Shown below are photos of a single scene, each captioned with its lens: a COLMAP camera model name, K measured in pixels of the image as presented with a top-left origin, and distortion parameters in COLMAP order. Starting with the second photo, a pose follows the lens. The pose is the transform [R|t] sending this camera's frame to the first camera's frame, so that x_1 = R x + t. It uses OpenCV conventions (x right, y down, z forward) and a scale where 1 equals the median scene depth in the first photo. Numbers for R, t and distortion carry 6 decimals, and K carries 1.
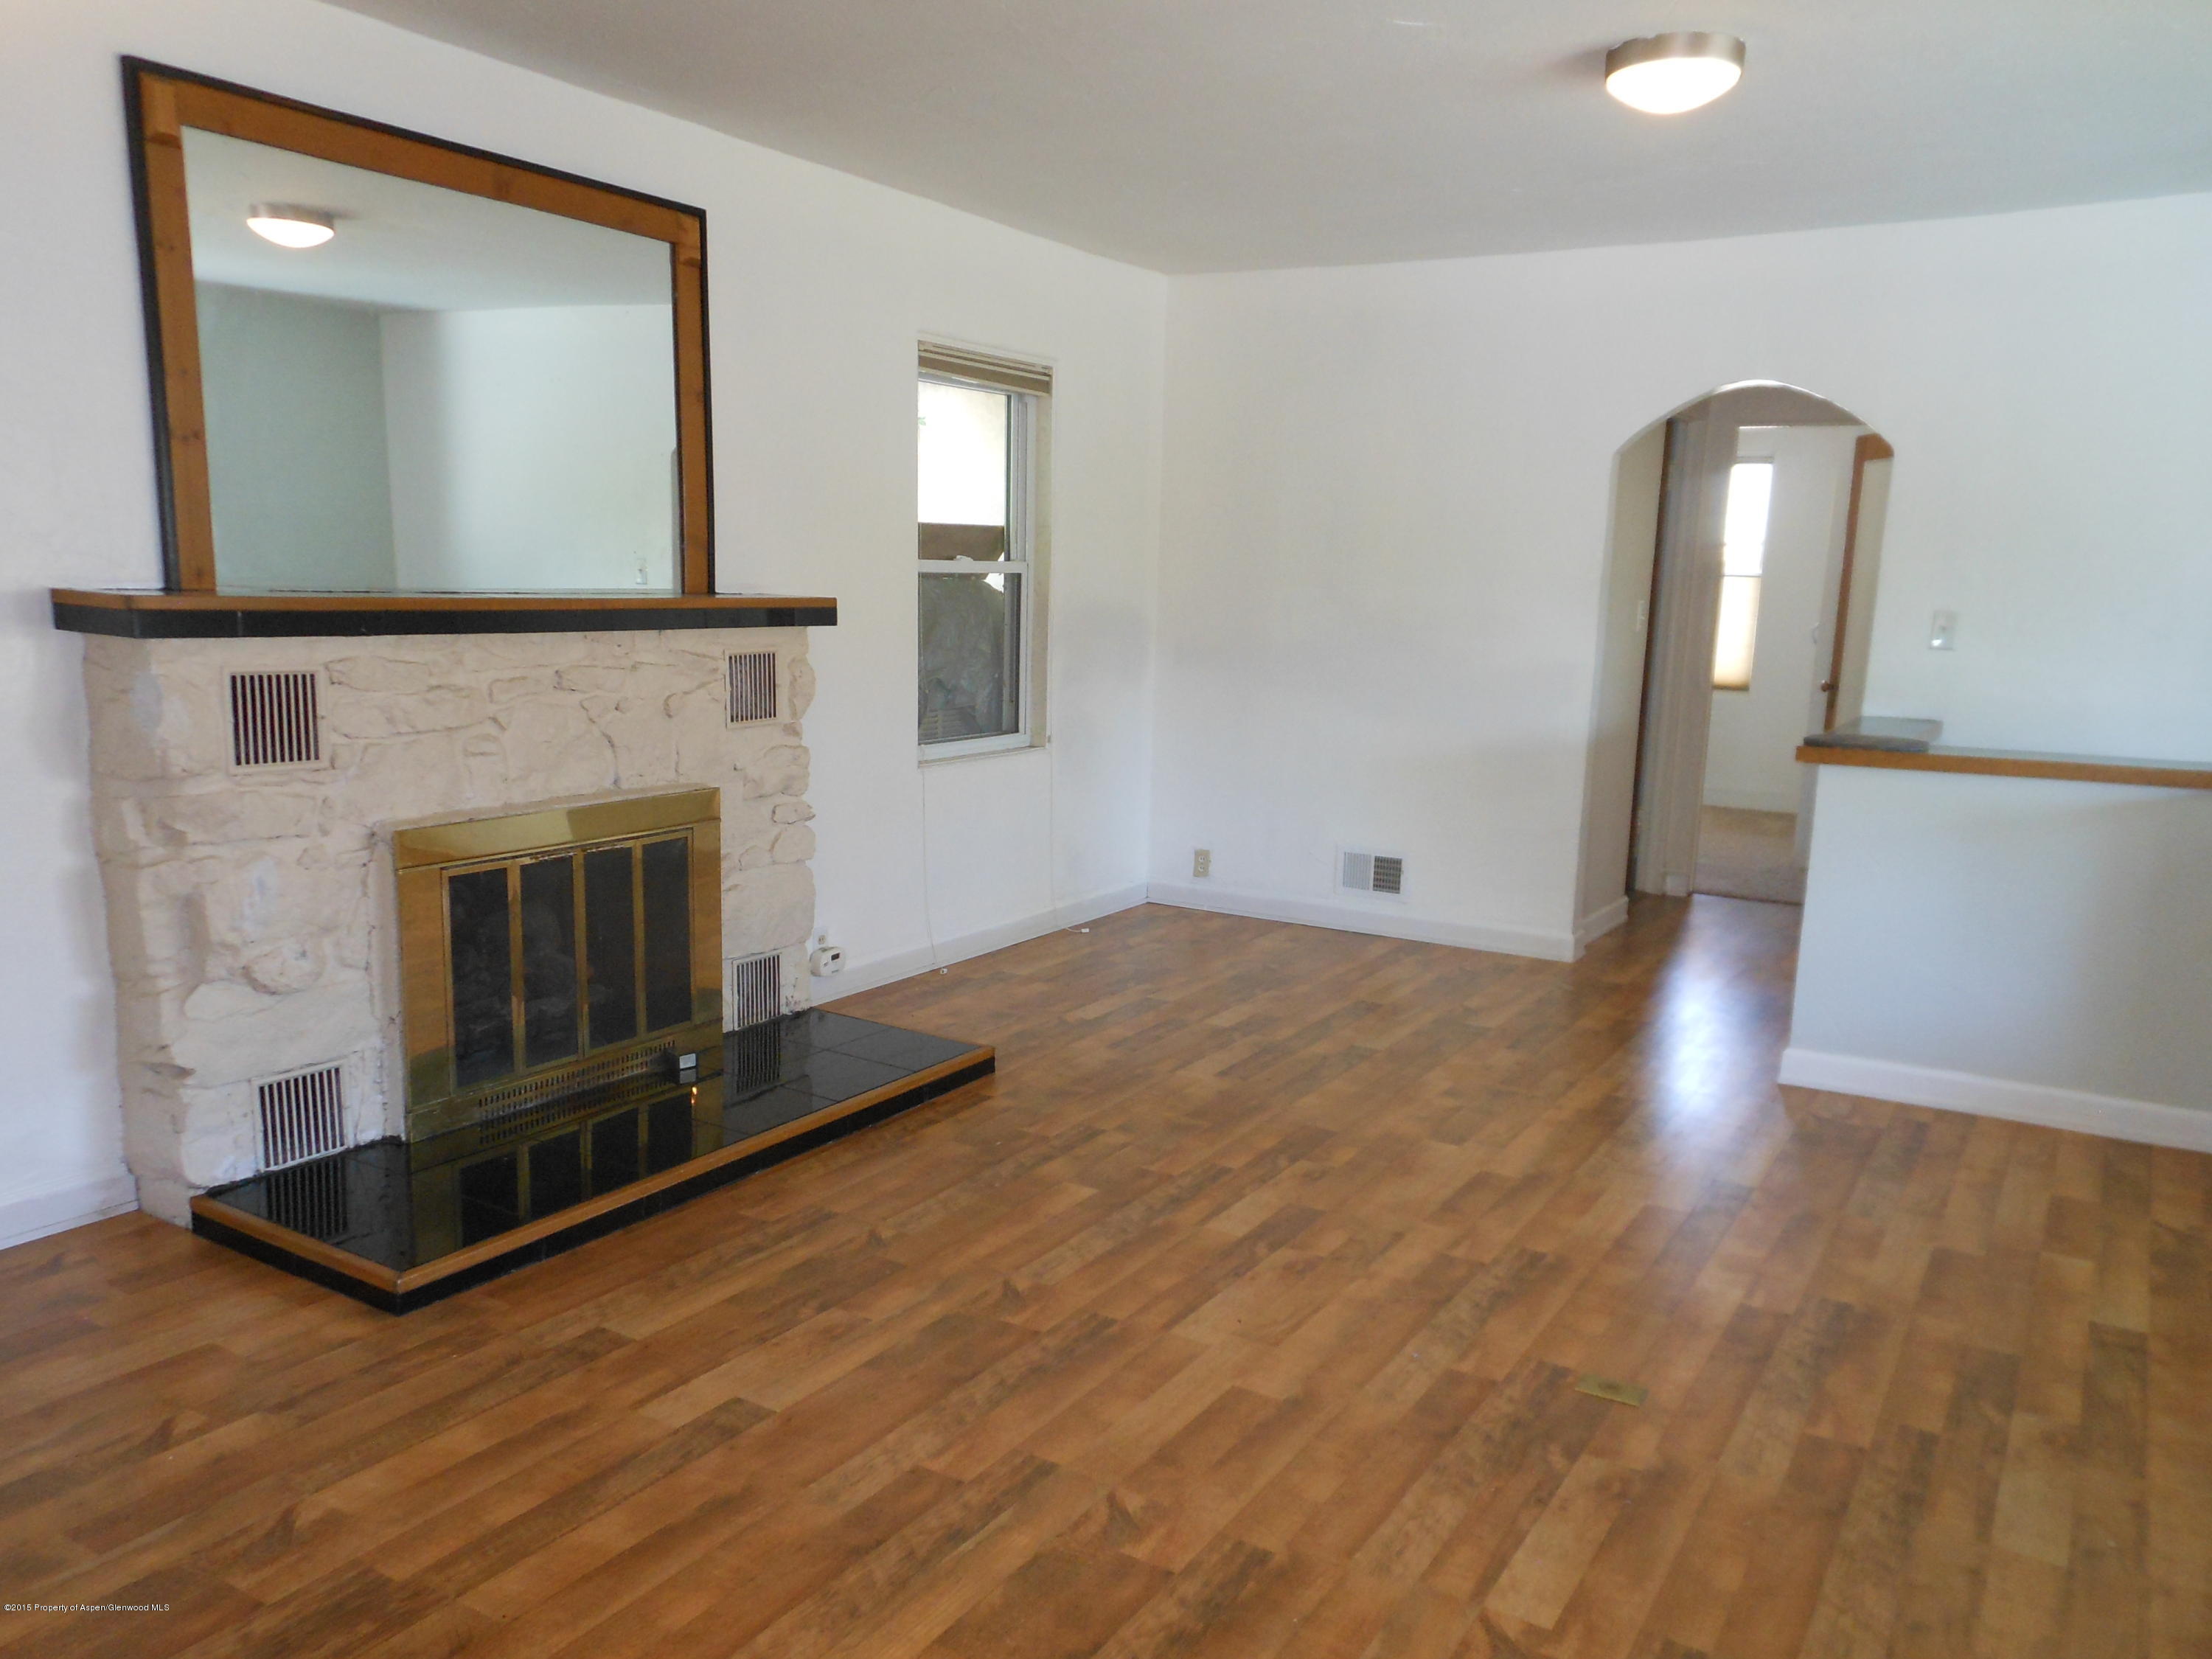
lens RADIAL K [[1625.3, 0, 1106.0], [0, 1625.3, 829.5], [0, 0, 1]] dist [0.000119, 0.002514]
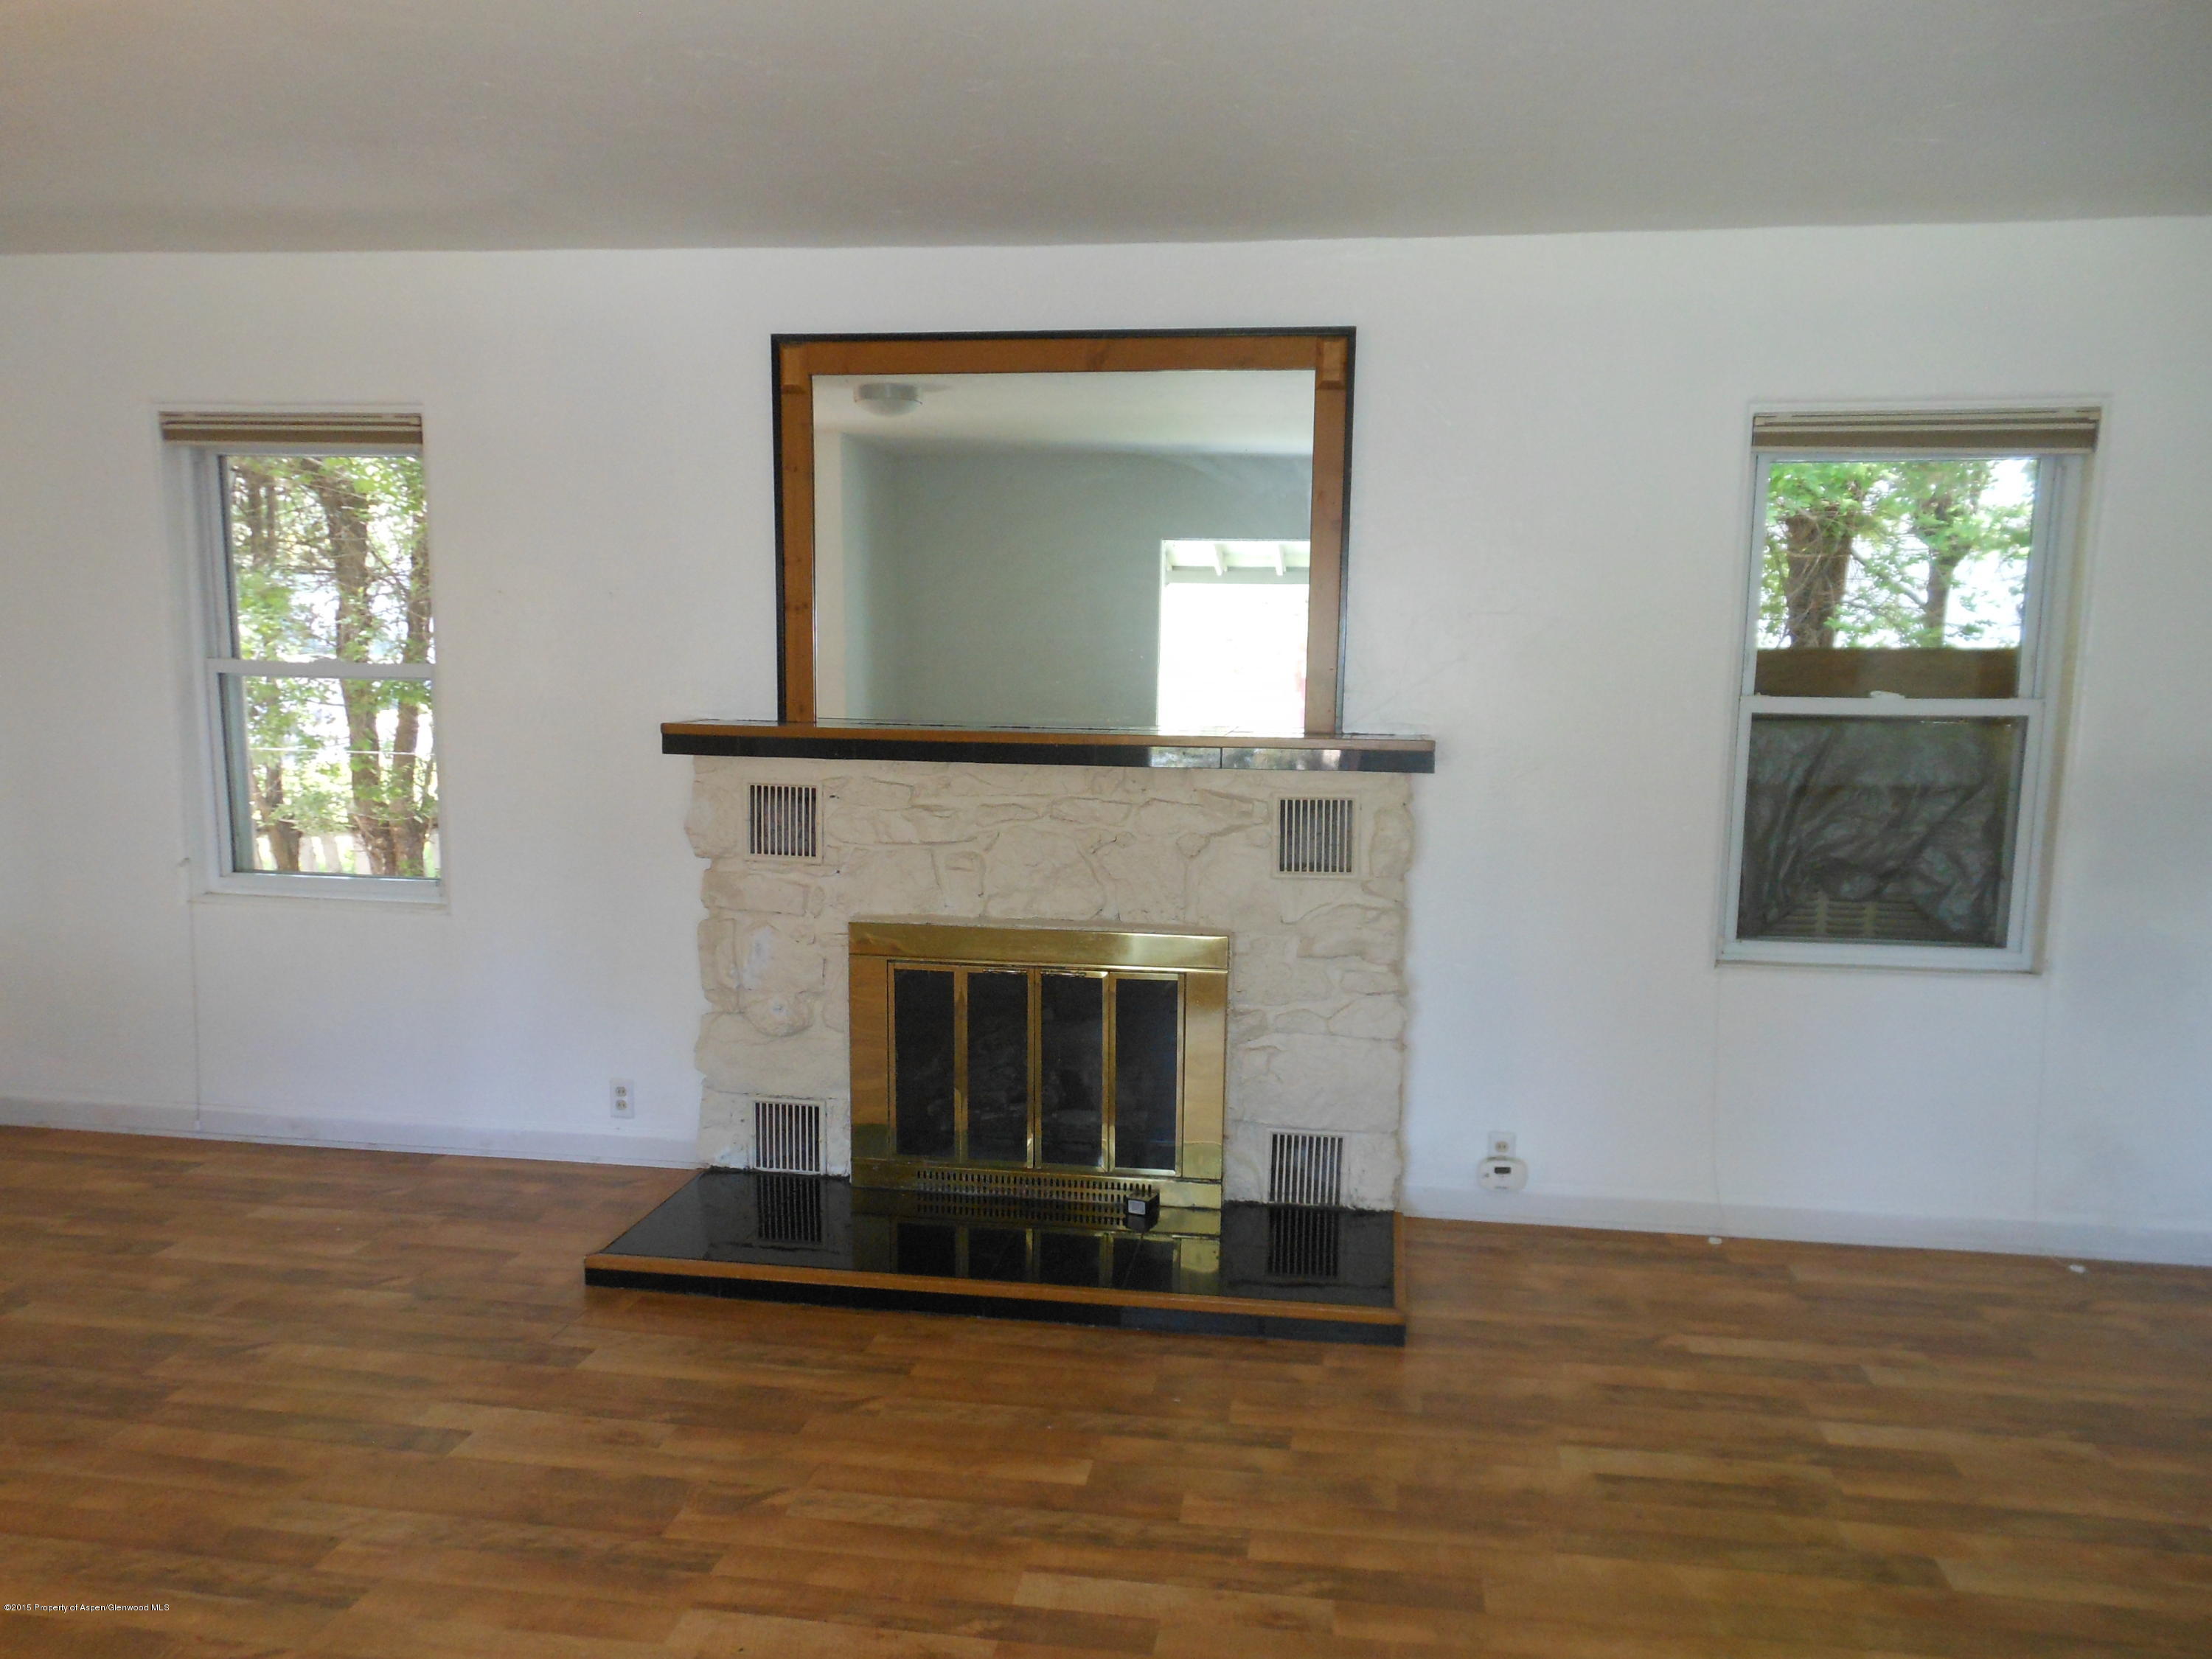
lens RADIAL K [[1594.5, 0, 1106.0], [0, 1594.5, 854.0], [0, 0, 1]] dist [0.008721, 0.004002]
pose [[0.412230, 0.084475, -0.907155, 0.684742], [-0.148278, 0.988638, 0.024682, -0.103016], [0.898933, 0.124337, 0.420072, 0.650509]]
